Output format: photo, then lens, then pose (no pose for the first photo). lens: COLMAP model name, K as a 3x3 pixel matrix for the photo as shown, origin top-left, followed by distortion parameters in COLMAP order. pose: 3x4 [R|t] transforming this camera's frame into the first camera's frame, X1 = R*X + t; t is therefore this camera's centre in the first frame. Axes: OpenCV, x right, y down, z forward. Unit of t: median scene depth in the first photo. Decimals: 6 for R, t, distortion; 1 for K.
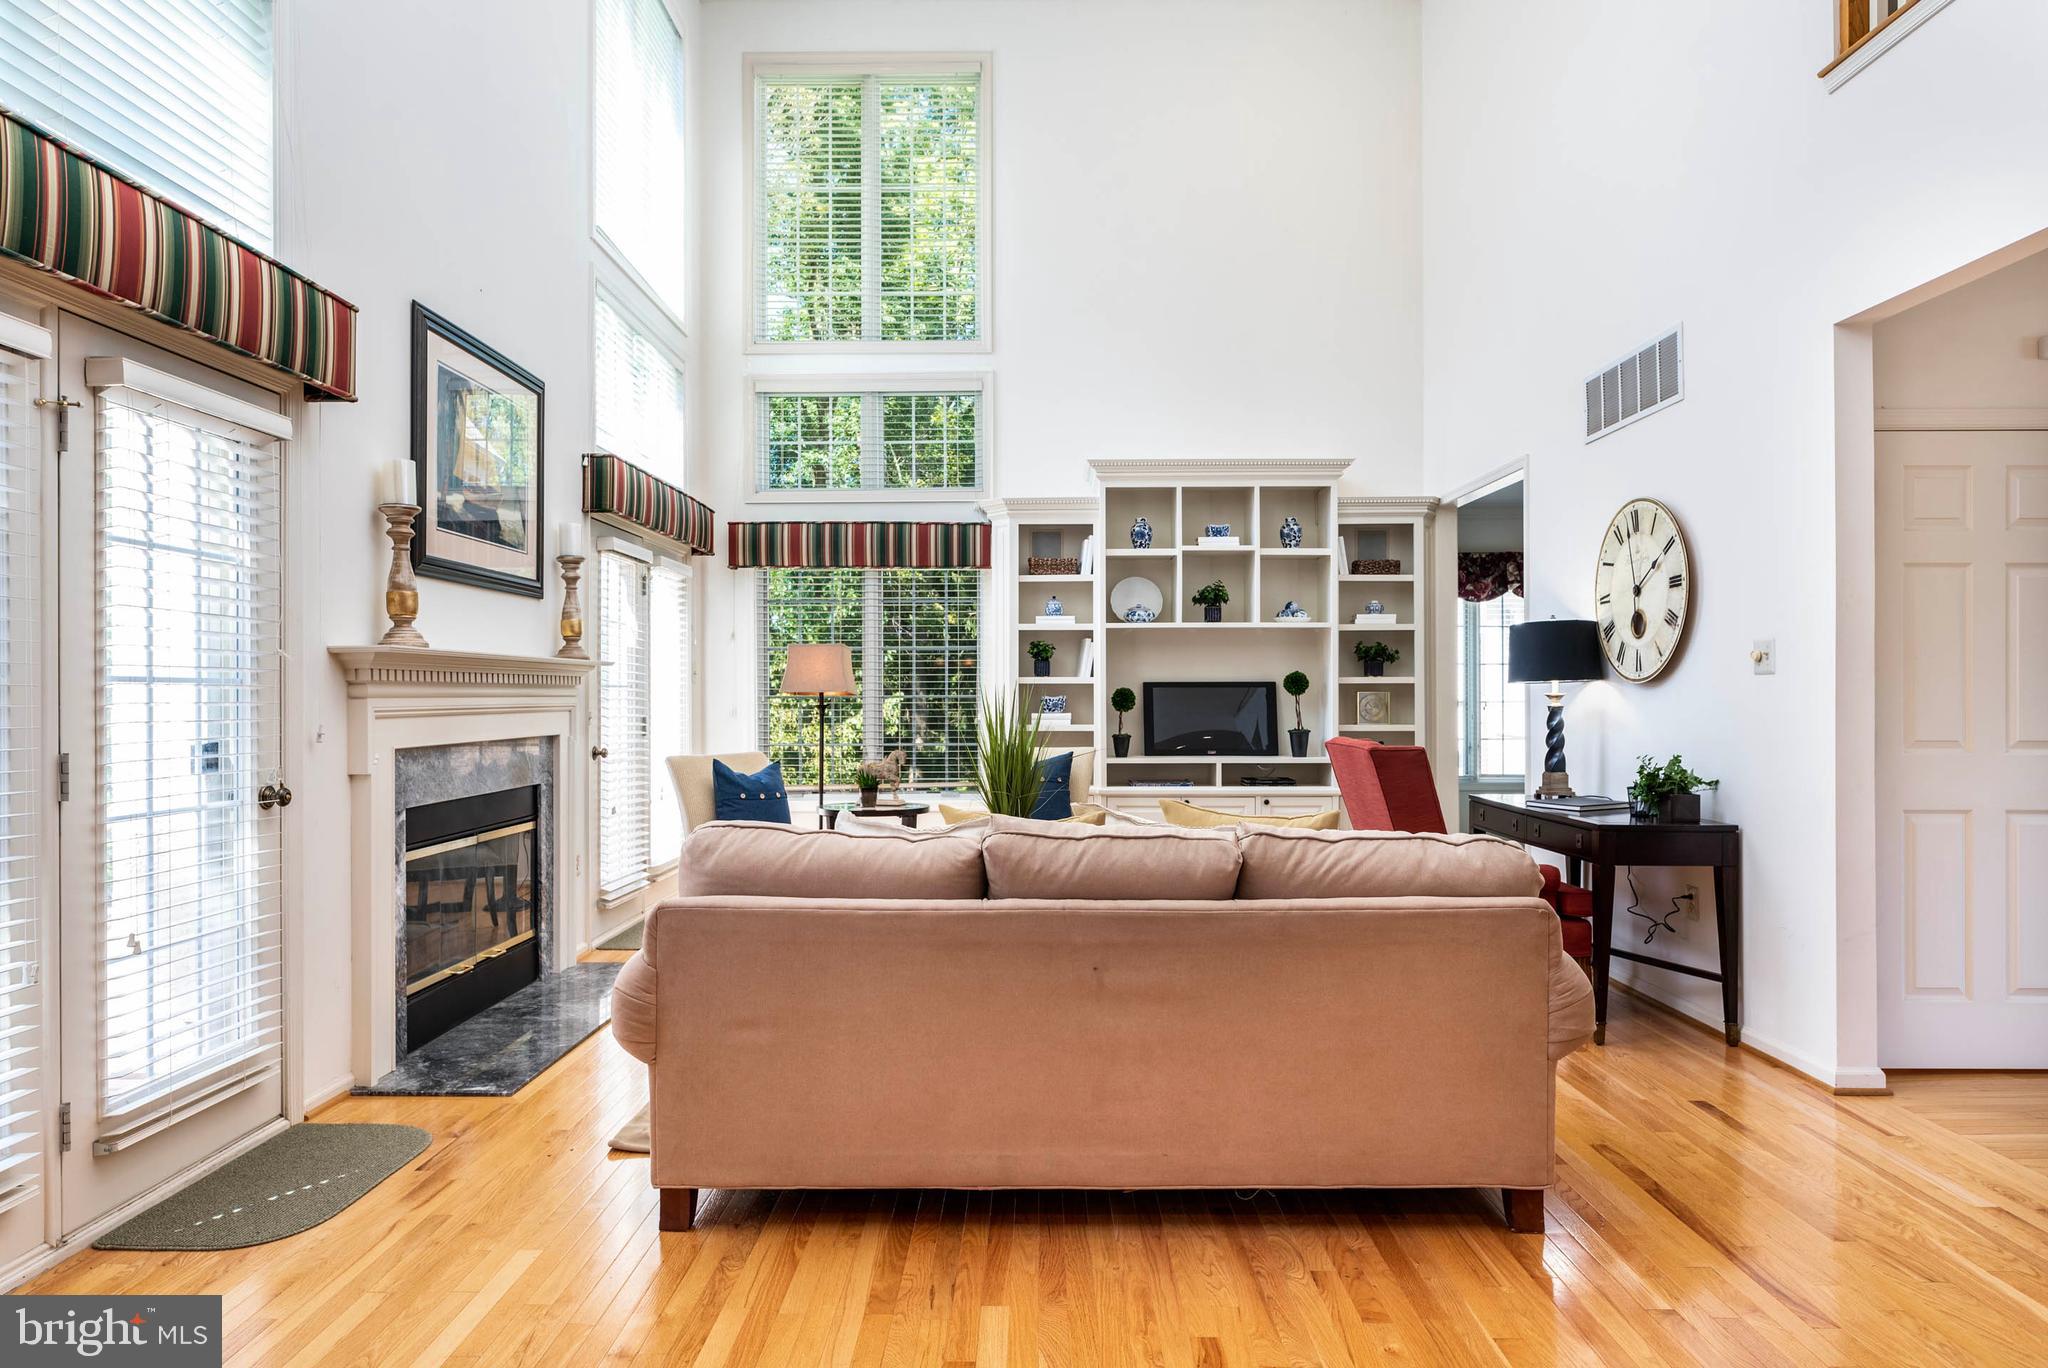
lens RADIAL K [[1191.5, 0, 1021.5], [0, 1191.5, 690.1], [0, 0, 1]] dist [-0.000610, -0.004654]
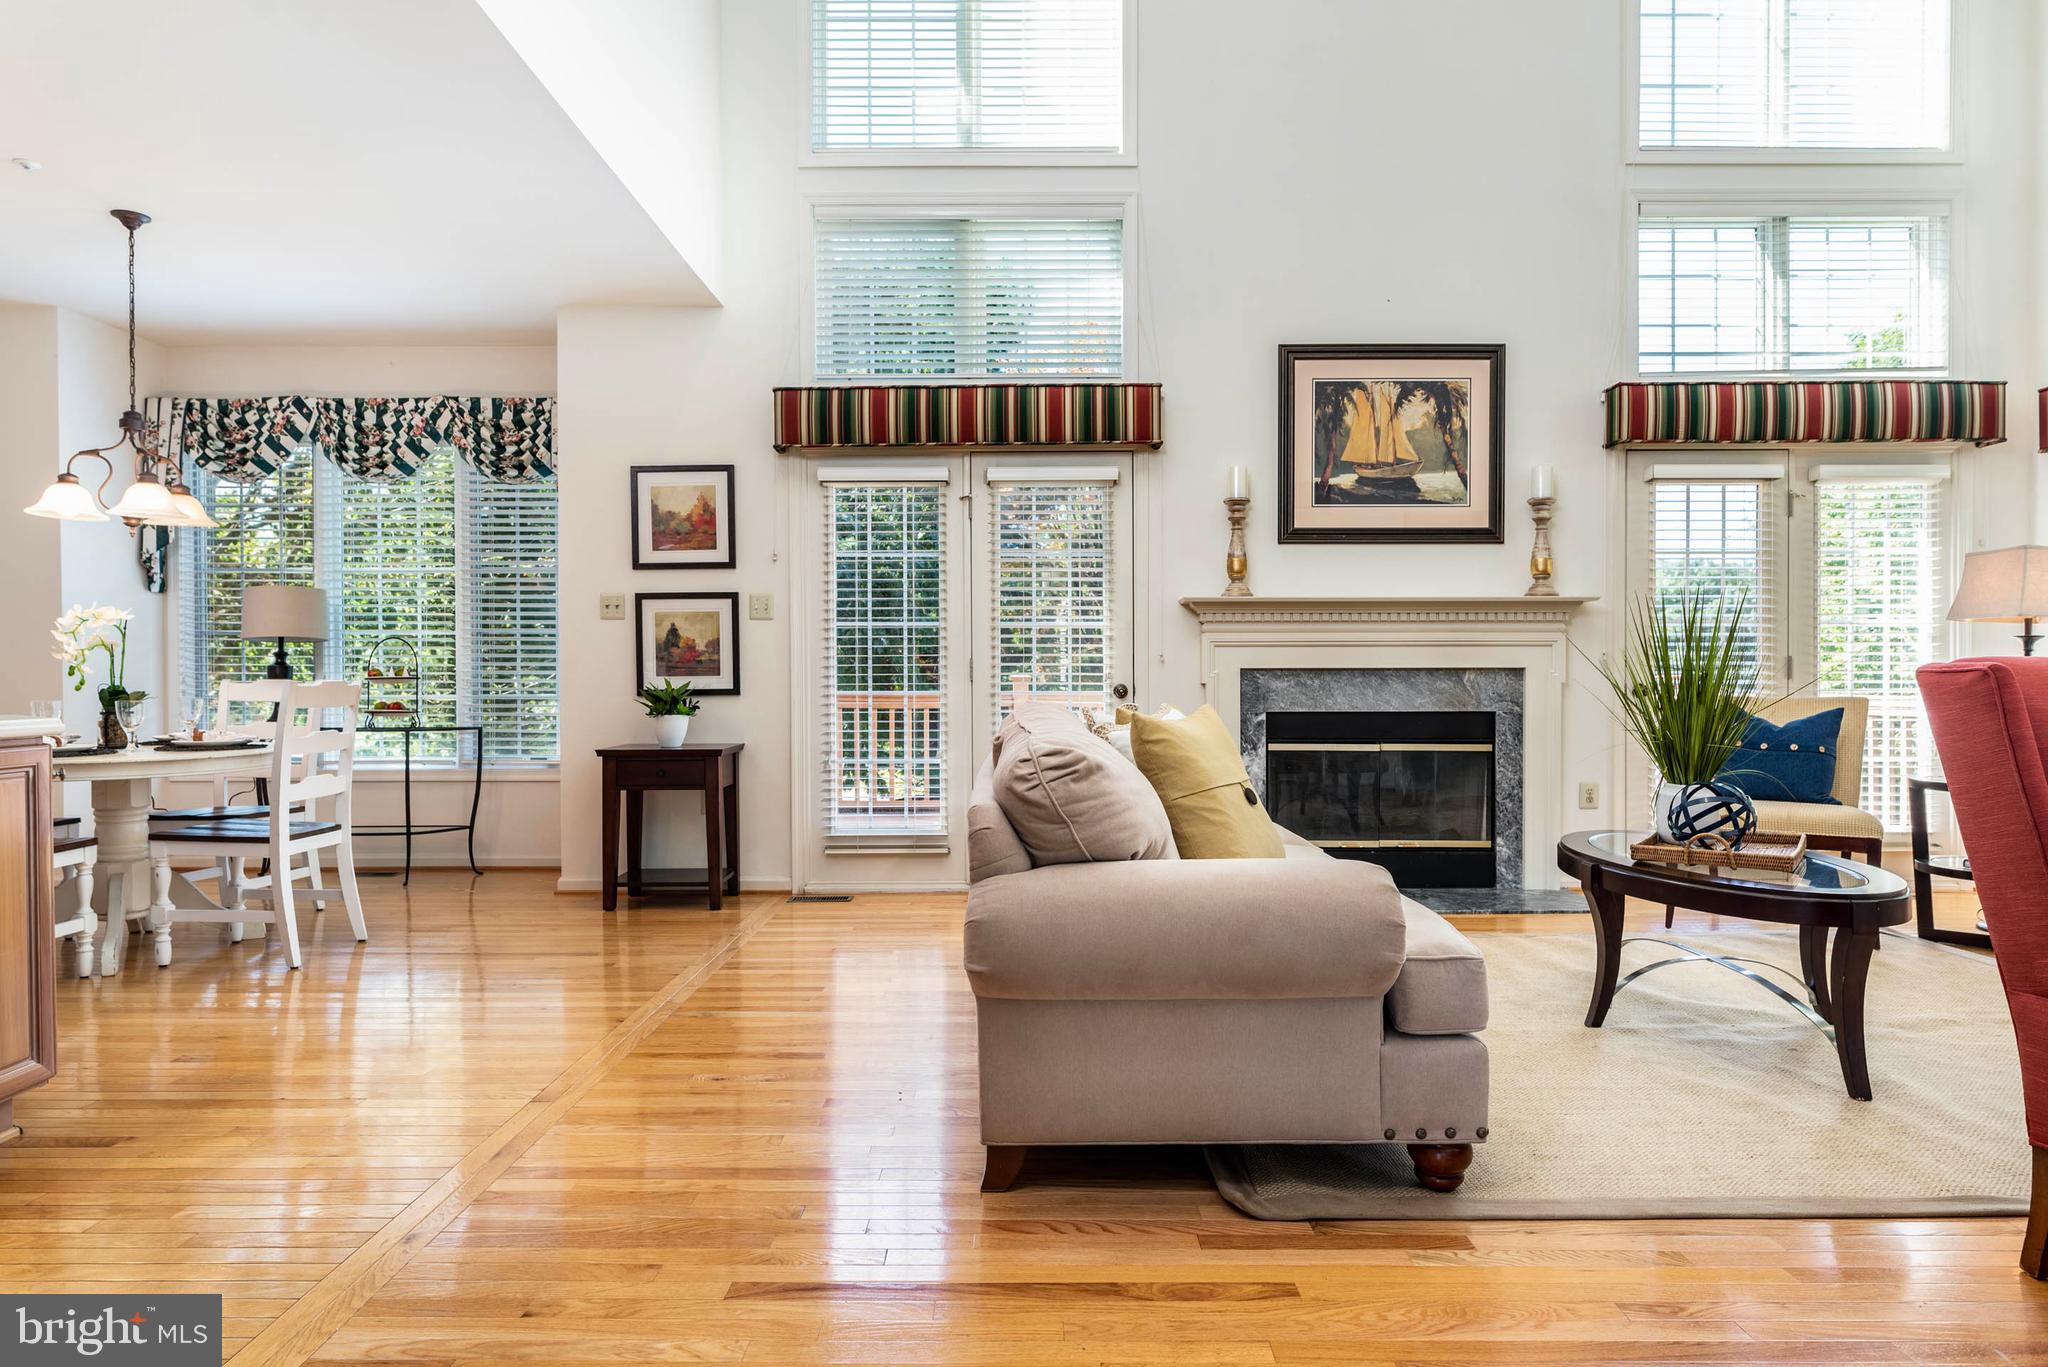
lens RADIAL K [[1191.5, 0, 1021.5], [0, 1191.5, 689.6], [0, 0, 1]] dist [-0.000610, -0.004654]
pose [[0.001595, 0.005633, -0.999983, 0.702838], [0.004865, 0.999972, 0.005641, 0.050629], [0.999987, -0.004874, 0.001568, 0.561887]]
